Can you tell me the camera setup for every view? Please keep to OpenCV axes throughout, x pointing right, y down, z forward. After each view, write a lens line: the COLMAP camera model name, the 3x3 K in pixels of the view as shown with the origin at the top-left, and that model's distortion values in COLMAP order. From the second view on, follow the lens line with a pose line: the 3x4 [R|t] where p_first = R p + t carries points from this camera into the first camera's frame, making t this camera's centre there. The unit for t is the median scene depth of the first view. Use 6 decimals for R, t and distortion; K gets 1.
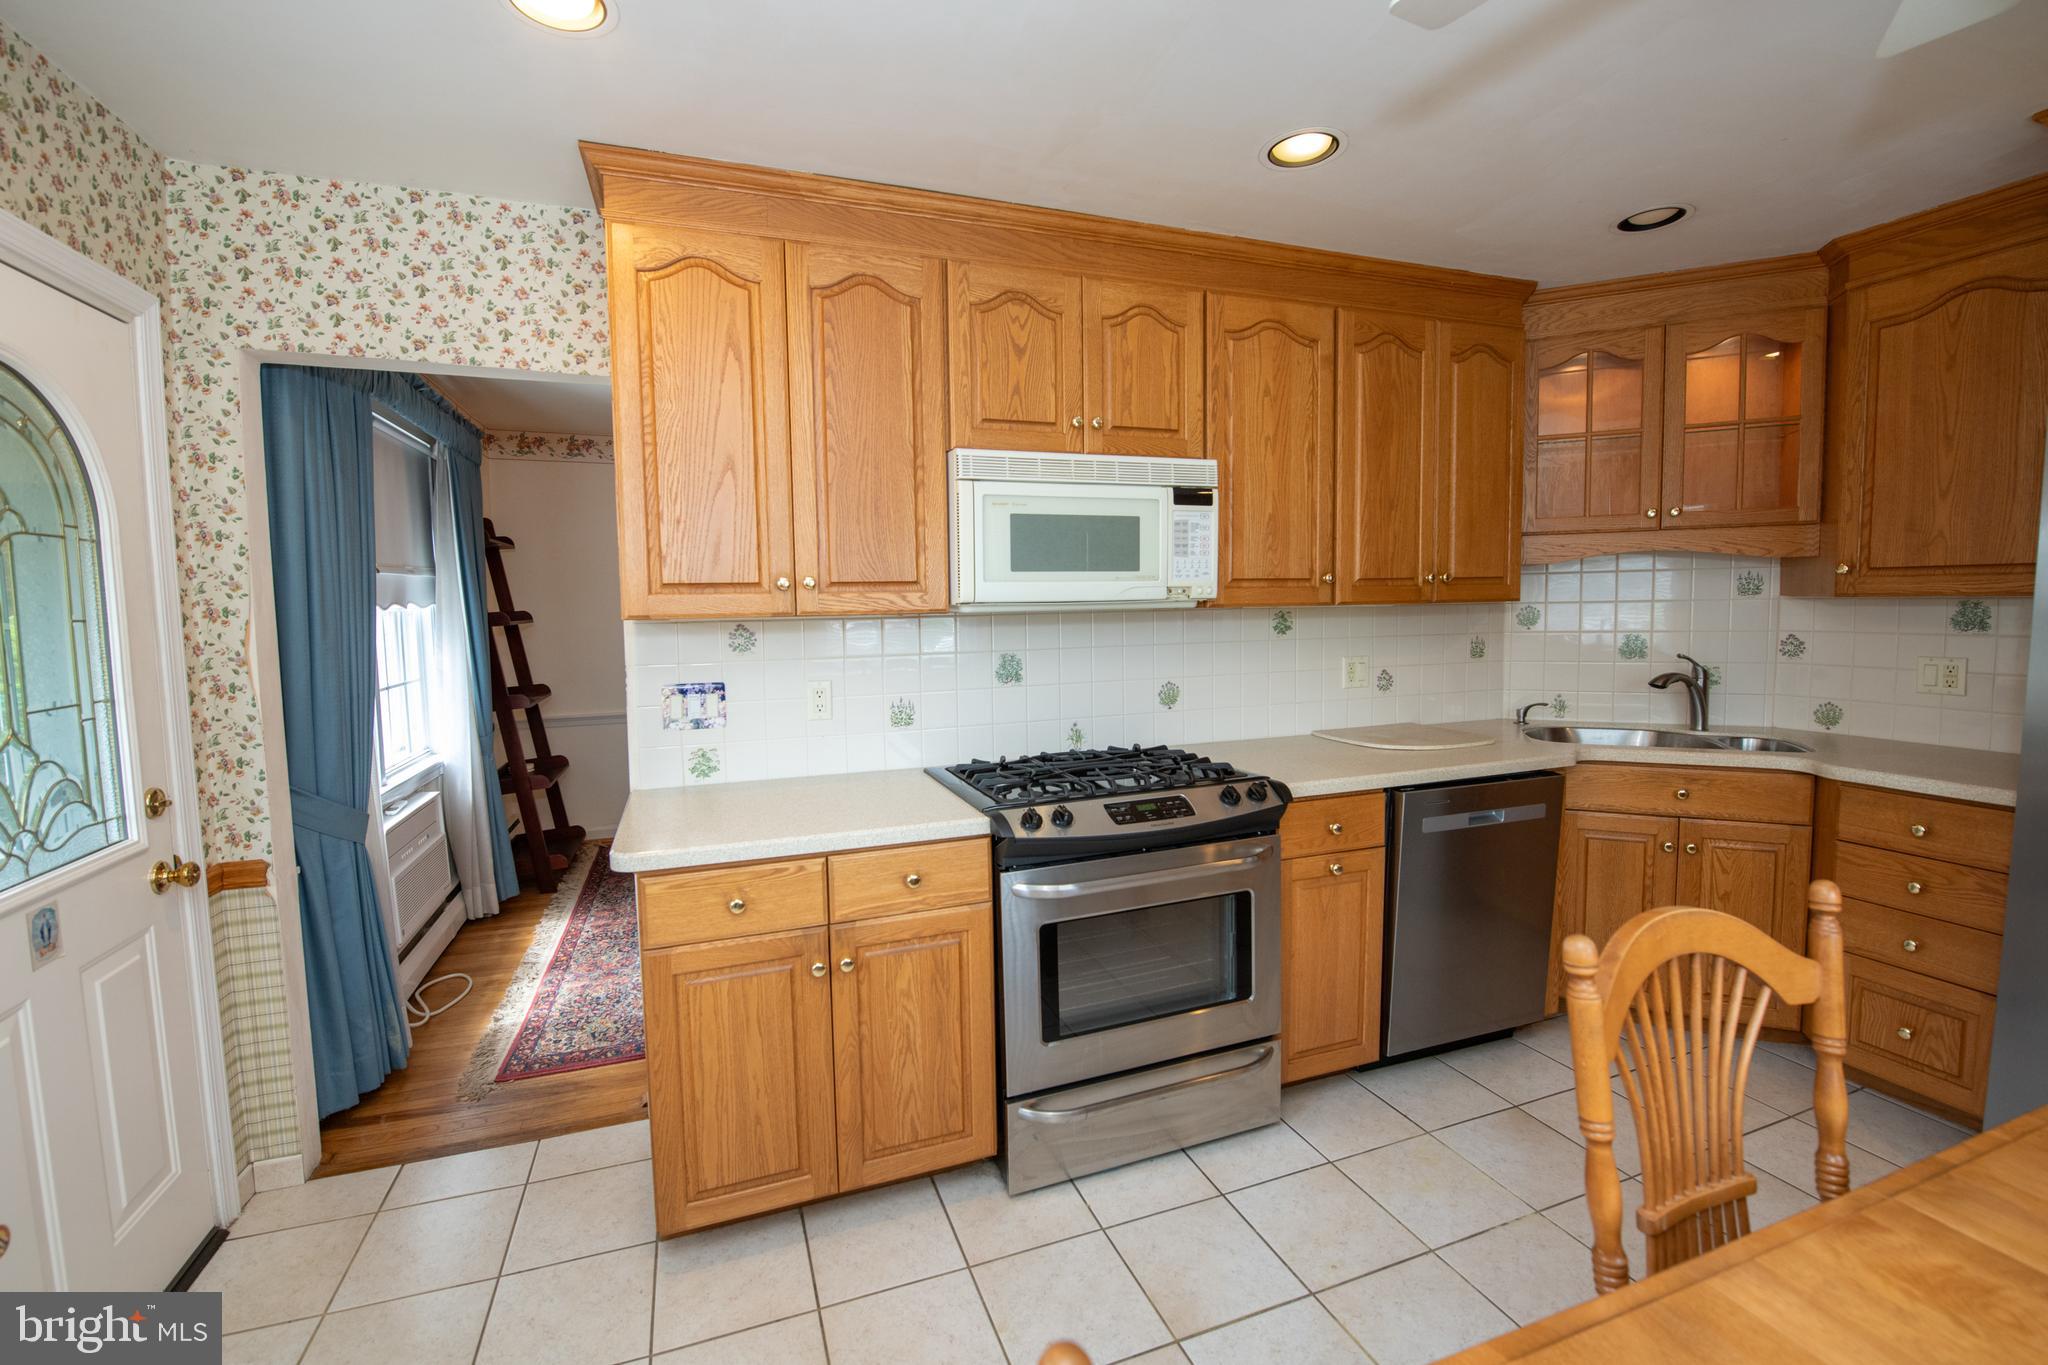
lens RADIAL K [[854.7, 0, 996.2], [0, 854.7, 661.3], [0, 0, 1]] dist [-0.012695, -0.002992]
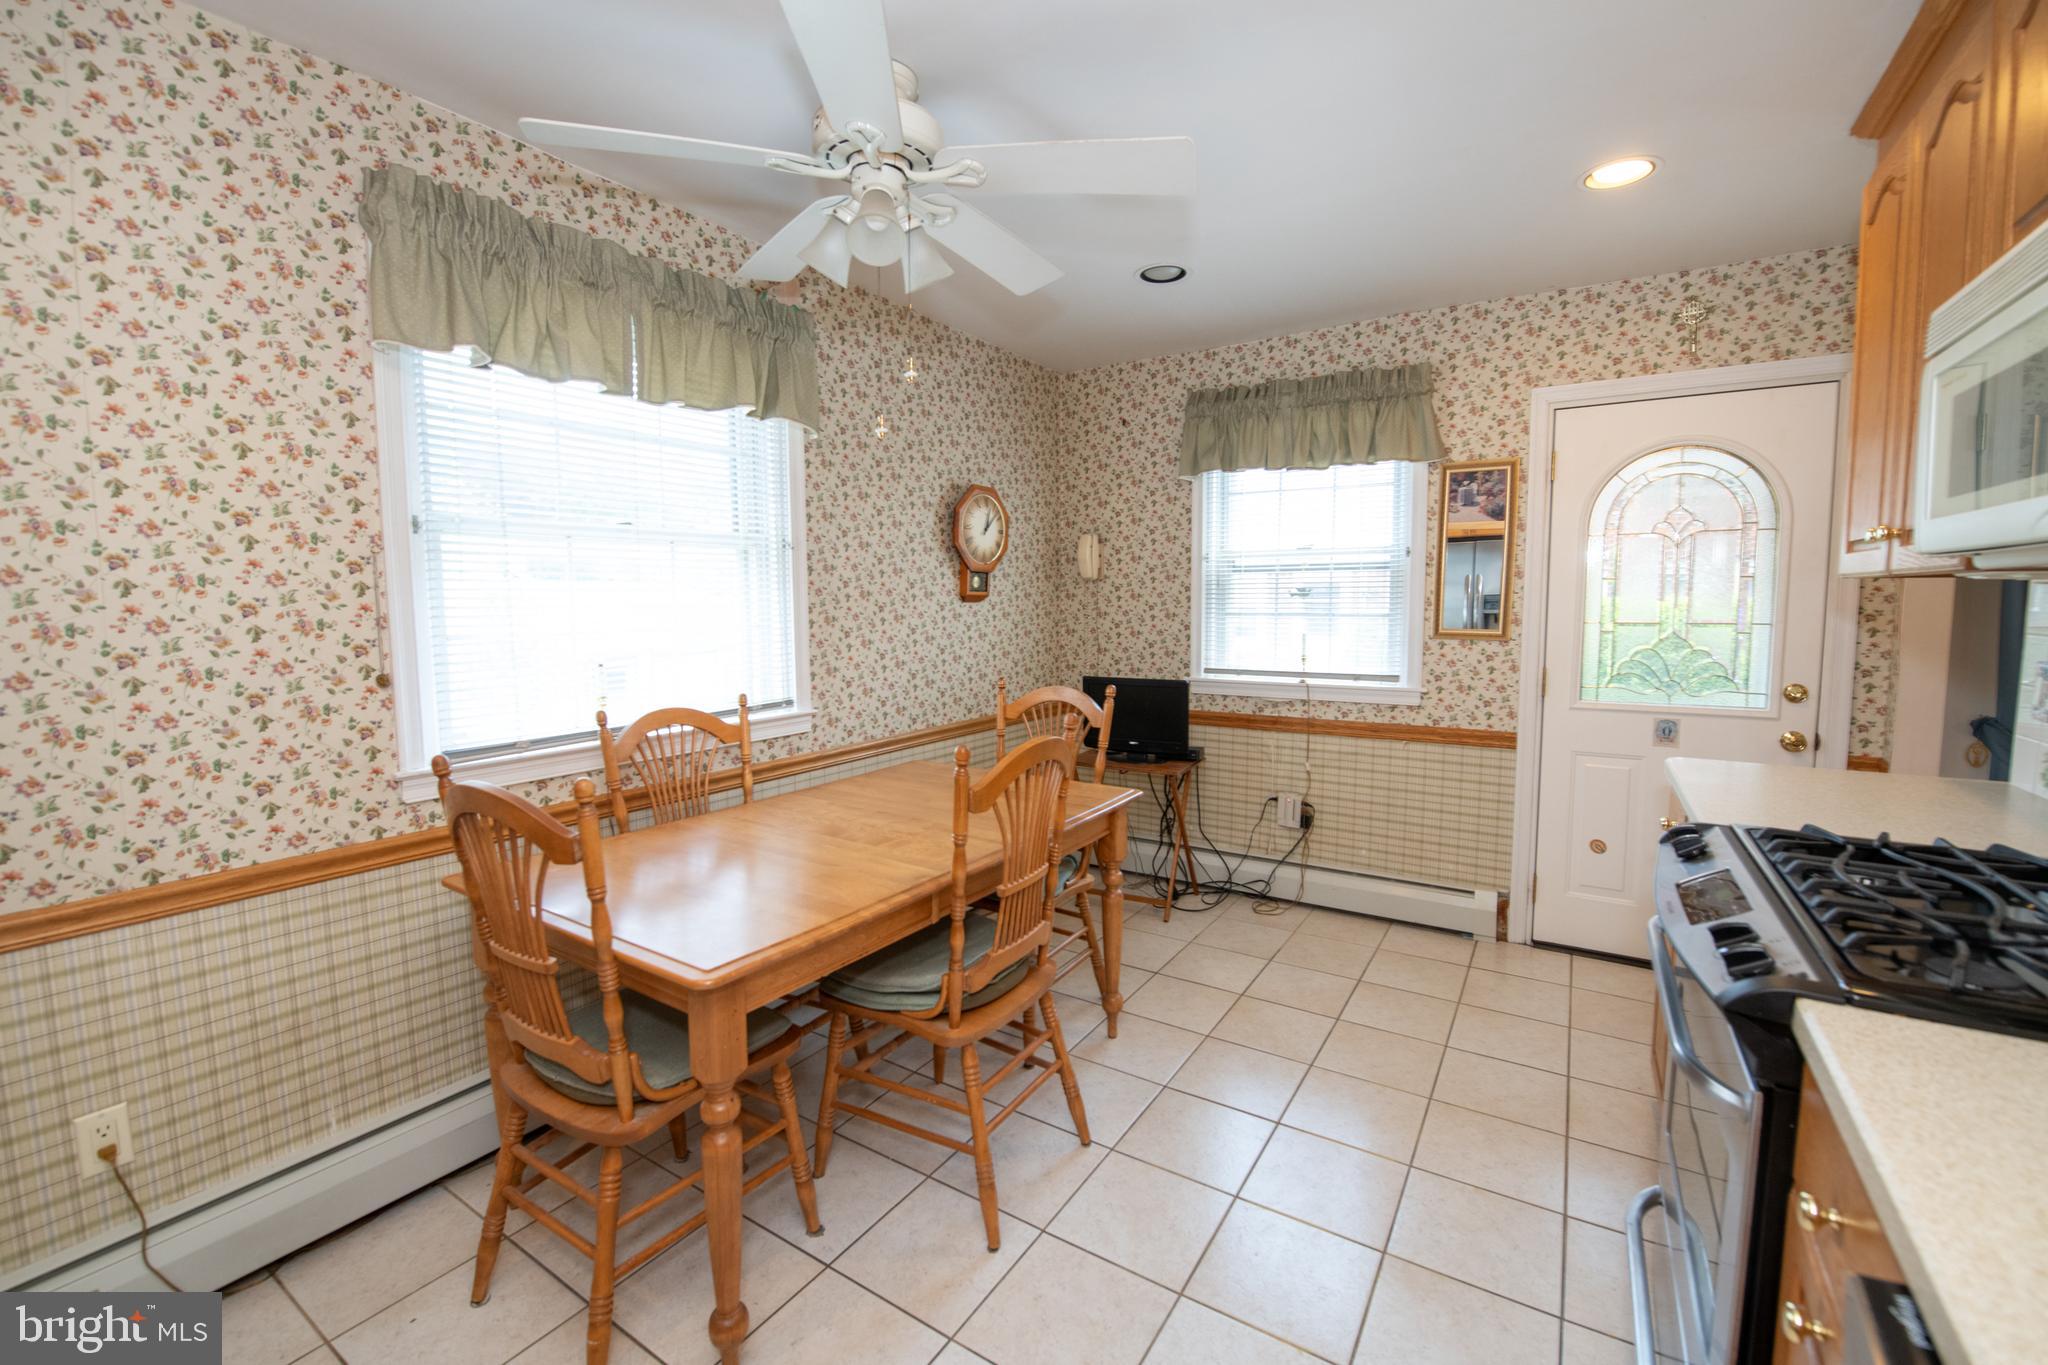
lens RADIAL K [[854.7, 0, 1010.0], [0, 854.7, 669.9], [0, 0, 1]] dist [-0.012695, -0.002992]
pose [[-0.787799, 0.073550, -0.611525, 0.888306], [-0.025313, 0.988140, 0.151456, -0.060314], [0.615412, 0.134796, -0.776594, 1.044694]]
